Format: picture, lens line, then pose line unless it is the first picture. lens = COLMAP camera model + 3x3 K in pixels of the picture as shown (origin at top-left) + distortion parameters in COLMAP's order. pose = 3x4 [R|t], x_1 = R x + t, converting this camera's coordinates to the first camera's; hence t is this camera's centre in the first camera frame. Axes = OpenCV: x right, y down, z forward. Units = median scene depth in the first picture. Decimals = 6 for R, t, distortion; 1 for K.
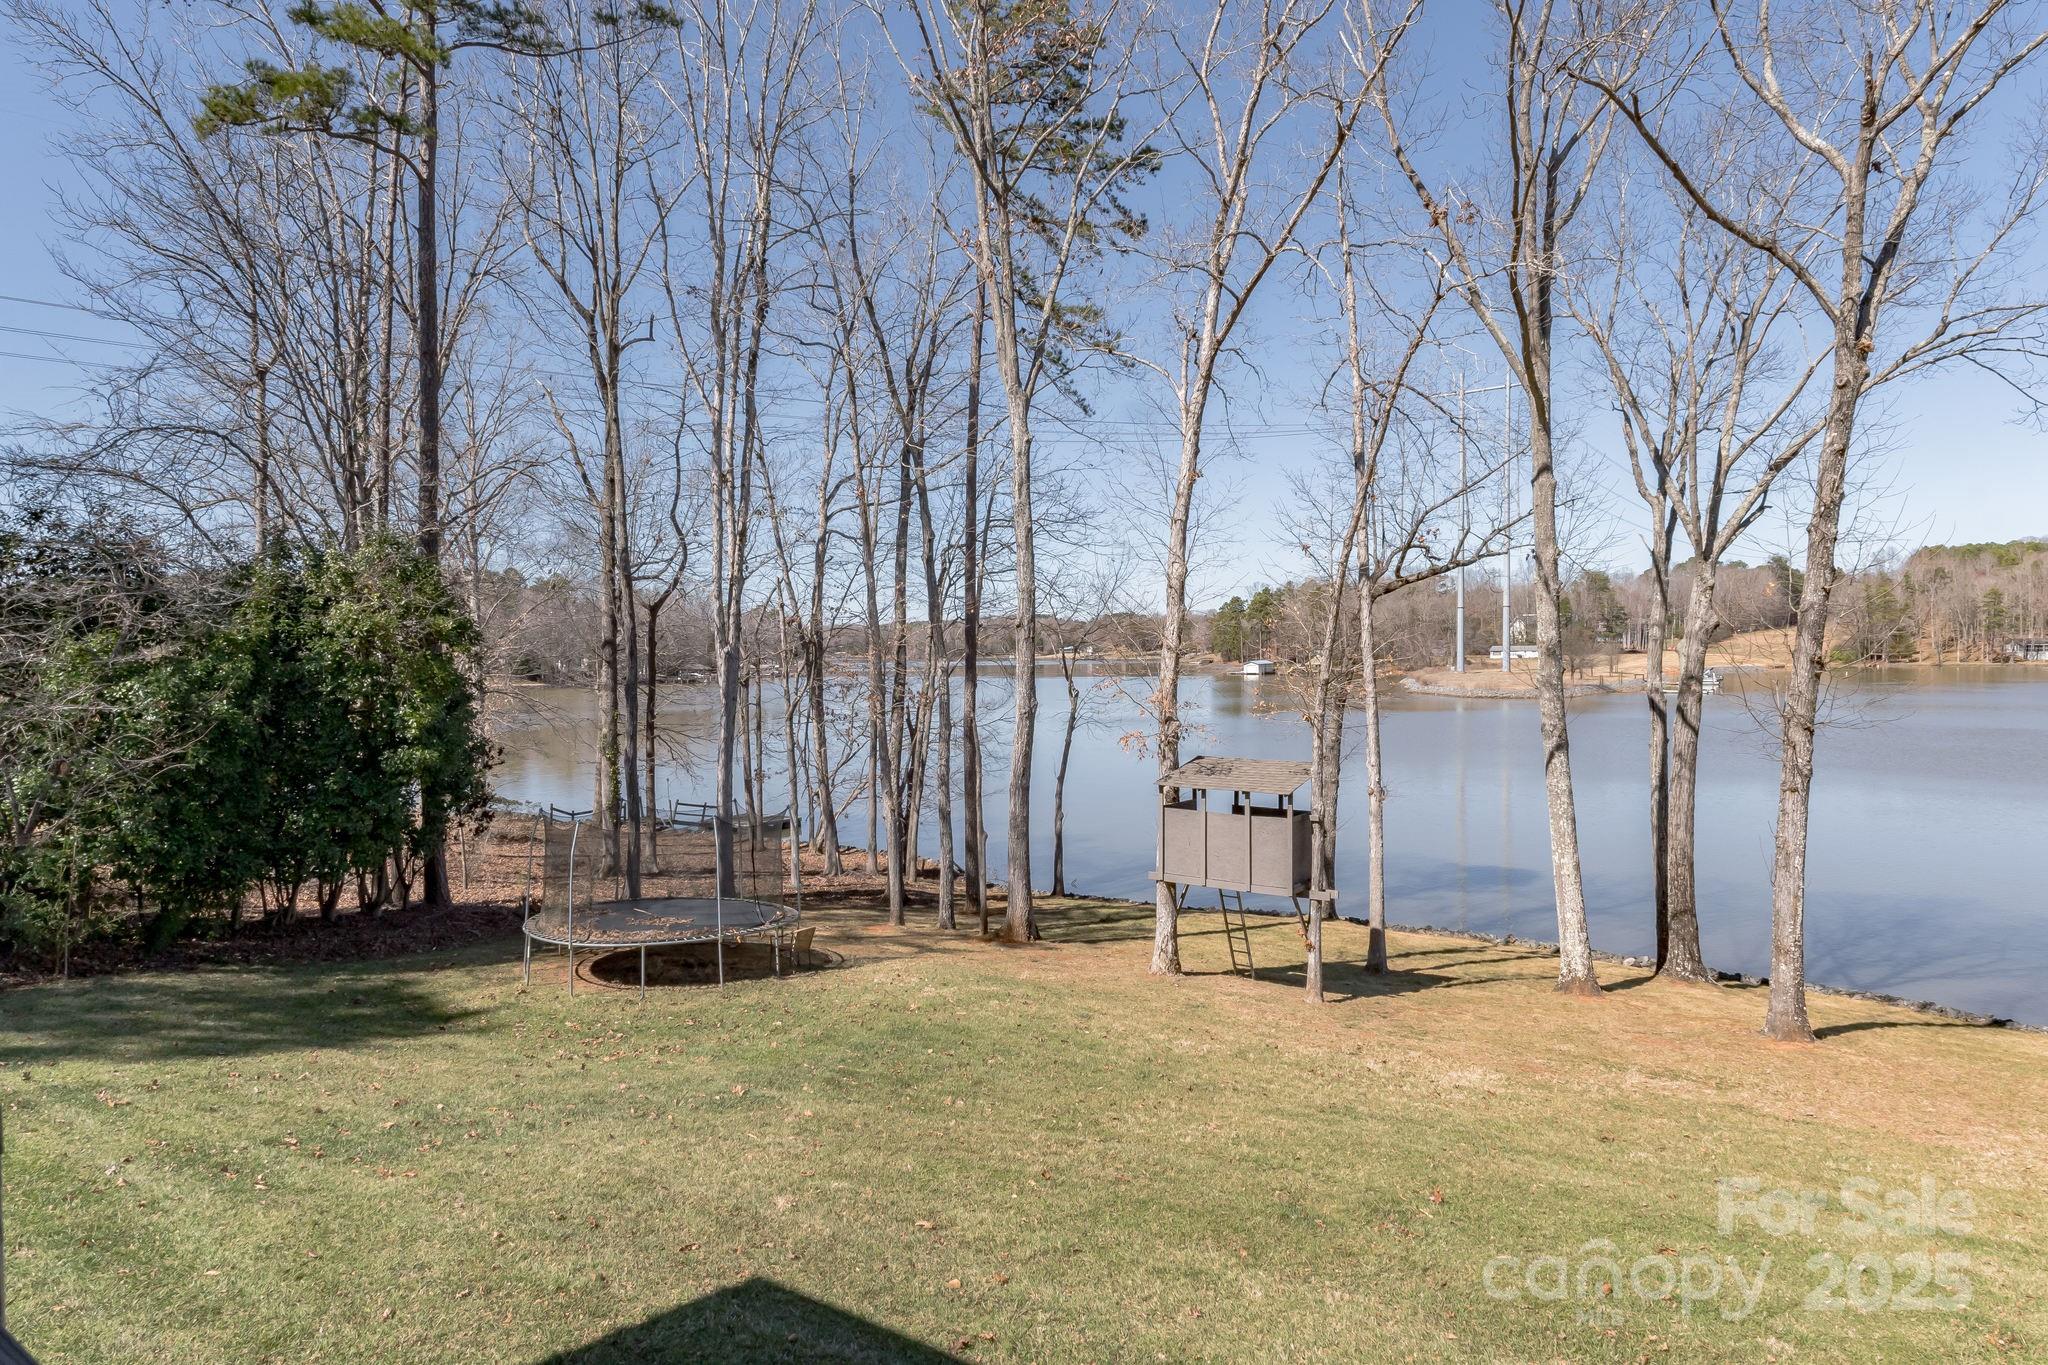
lens RADIAL K [[1275.4, 0, 1008.2], [0, 1275.4, 689.3], [0, 0, 1]] dist [-0.001623, 0.000615]
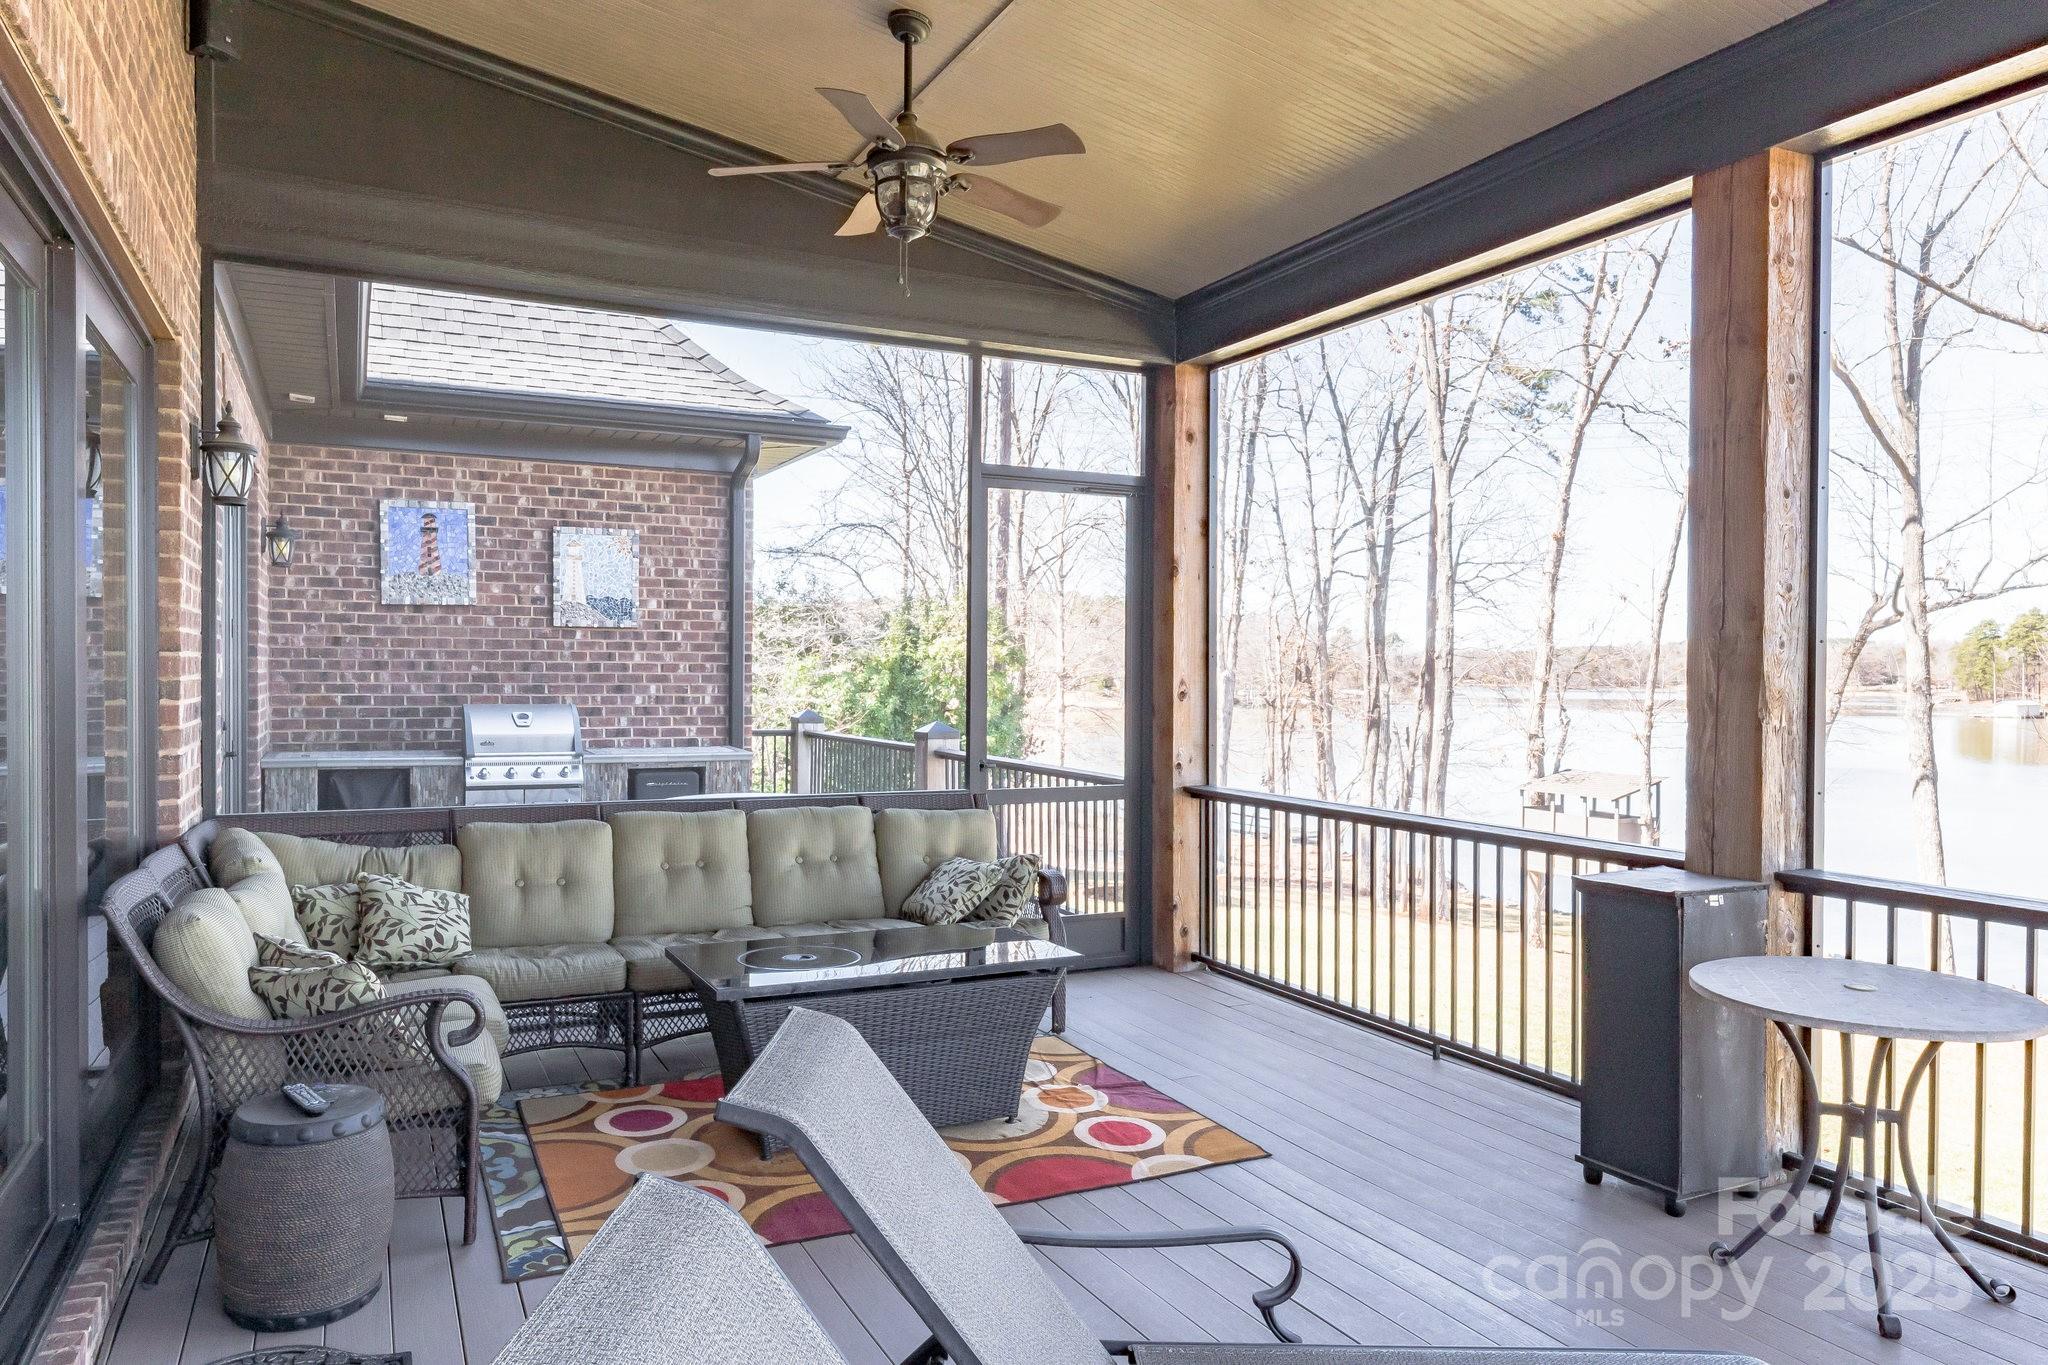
lens RADIAL K [[1307.9, 0, 962.2], [0, 1307.9, 691.8], [0, 0, 1]] dist [0.002818, 0.001010]
pose [[0.879214, 0.024295, -0.475806, 0.169582], [-0.032585, 0.999427, -0.009181, 0.007196], [0.475311, 0.023576, 0.879502, -0.252284]]
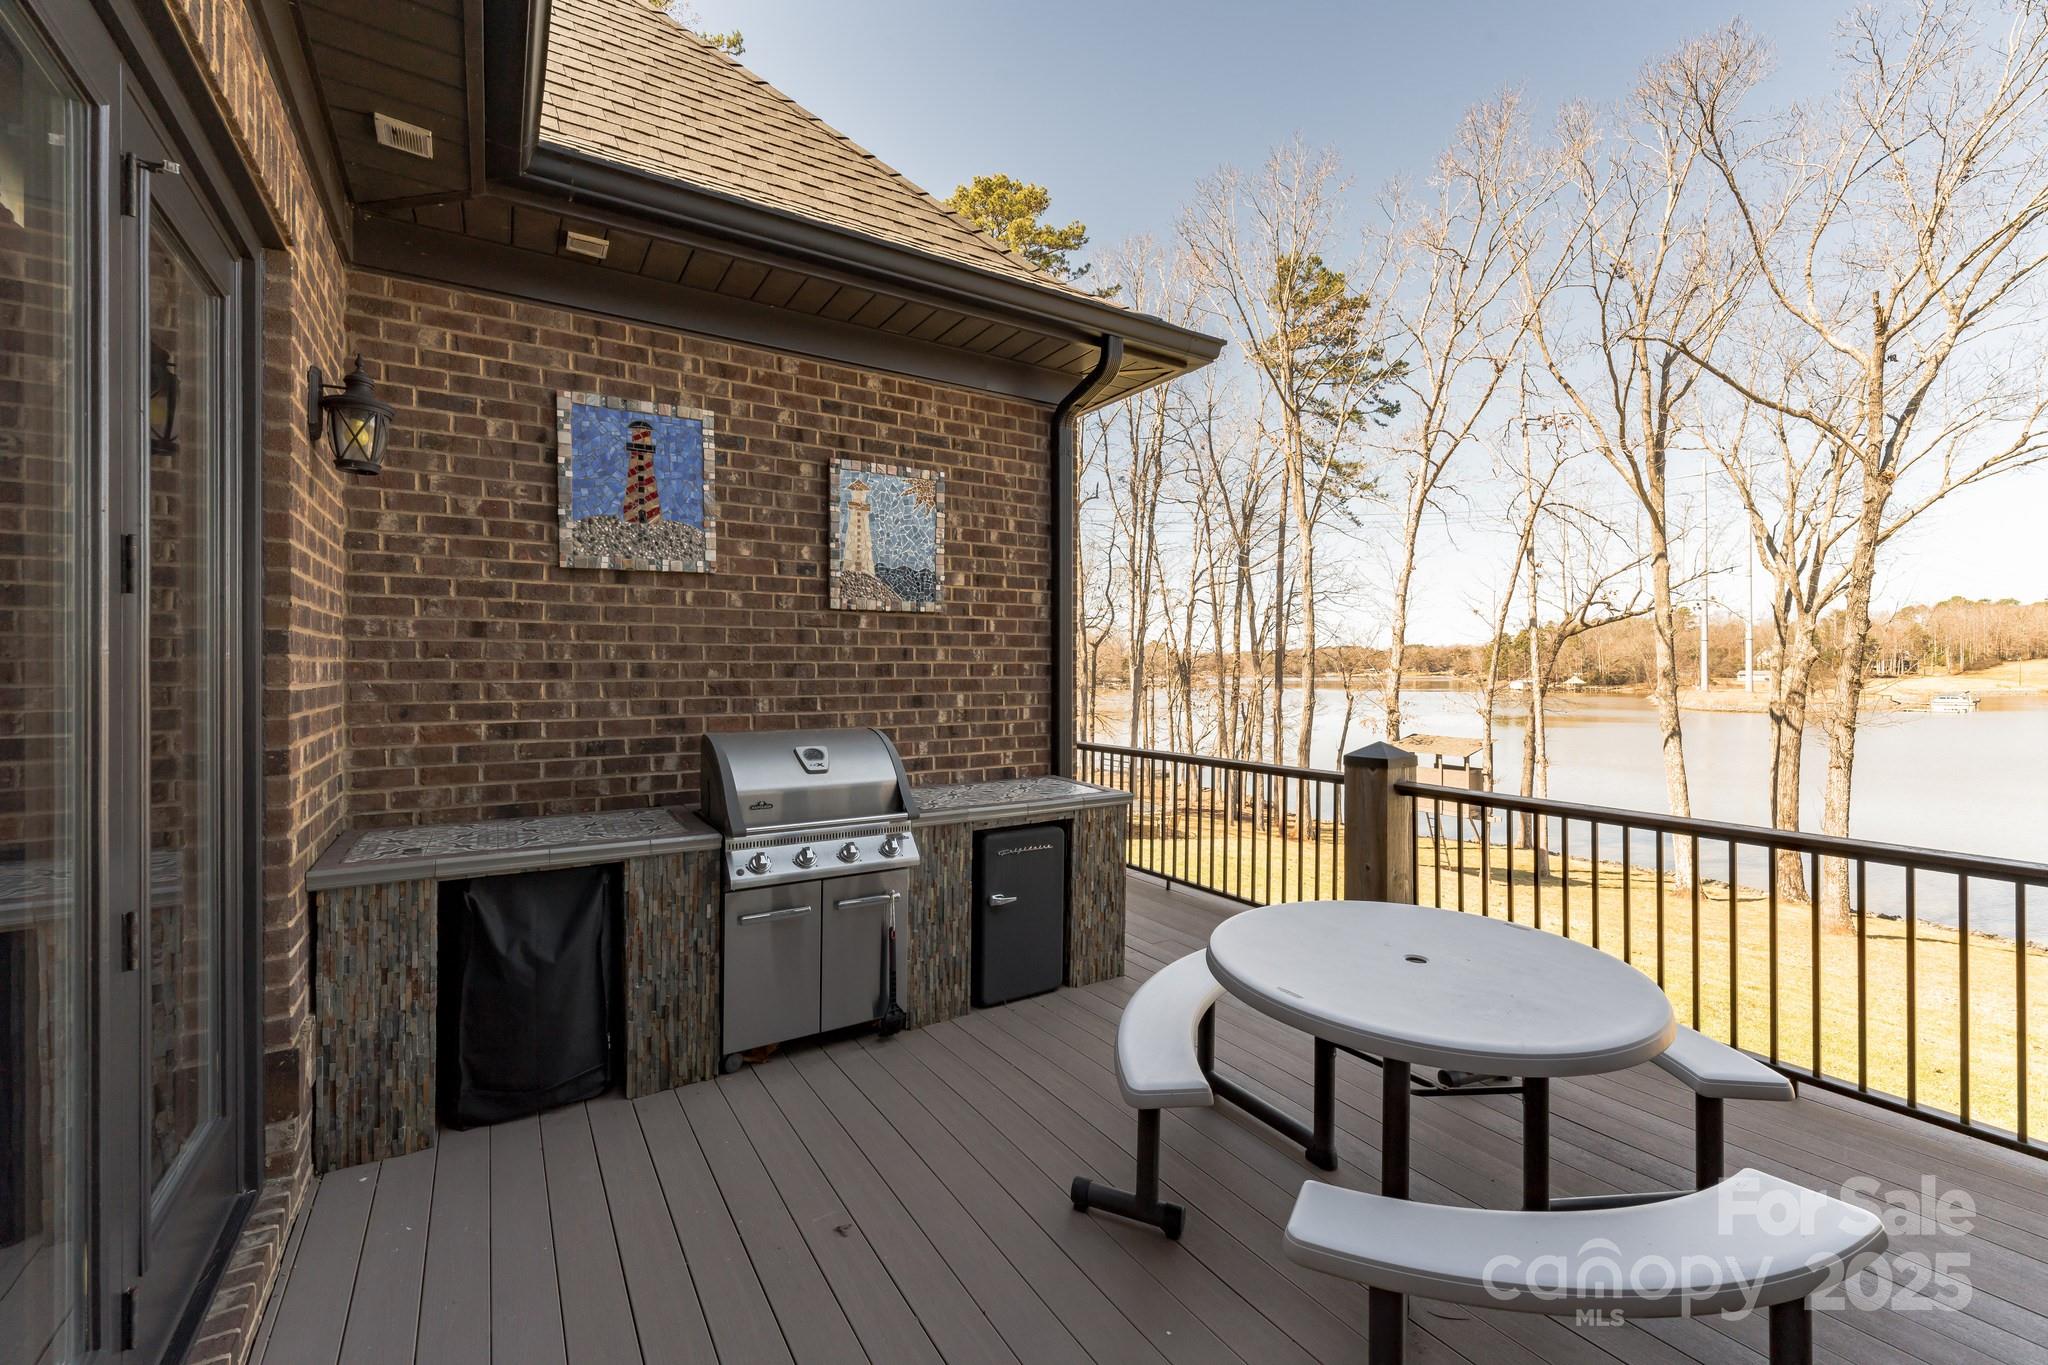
lens RADIAL K [[816.0, 0, 1006.3], [0, 816.0, 666.8], [0, 0, 1]] dist [-0.001478, -0.000288]
pose [[0.932328, 0.008361, -0.361517, 0.026568], [-0.020442, 0.999353, -0.029607, 0.004616], [0.361035, 0.034993, 0.931895, -0.147991]]
